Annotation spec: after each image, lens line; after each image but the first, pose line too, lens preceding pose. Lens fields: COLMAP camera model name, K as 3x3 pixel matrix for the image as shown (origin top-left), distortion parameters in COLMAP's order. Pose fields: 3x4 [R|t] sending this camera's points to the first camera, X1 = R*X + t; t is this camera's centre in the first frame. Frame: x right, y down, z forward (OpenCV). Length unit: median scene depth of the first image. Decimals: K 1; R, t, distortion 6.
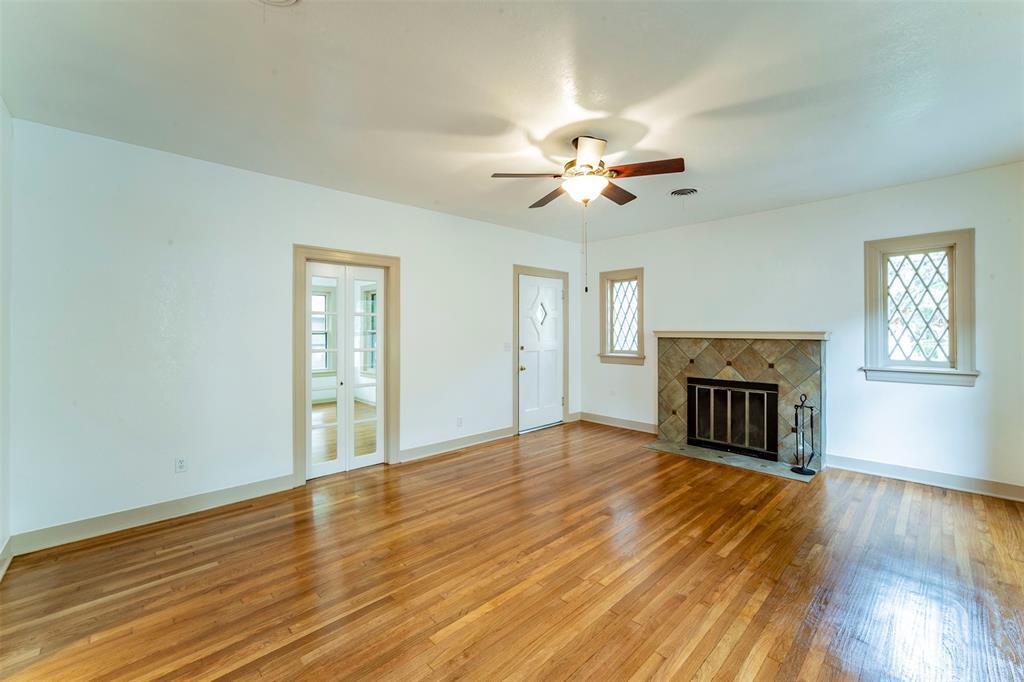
lens RADIAL K [[423.5, 0, 514.2], [0, 423.5, 332.7], [0, 0, 1]] dist [-0.015700, 0.000250]
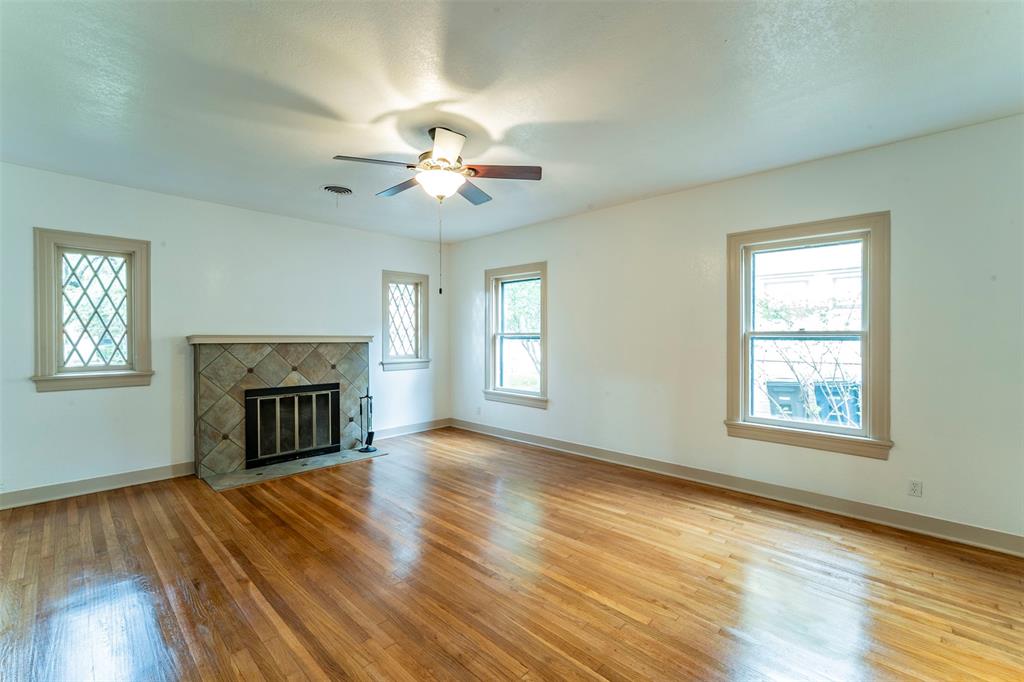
lens RADIAL K [[423.5, 0, 516.1], [0, 423.5, 342.4], [0, 0, 1]] dist [-0.015700, 0.000250]
pose [[-0.047999, -0.014691, 0.998739, -0.516930], [0.001849, 0.999889, 0.014797, -0.000727], [-0.998846, 0.002557, -0.047967, 0.577090]]
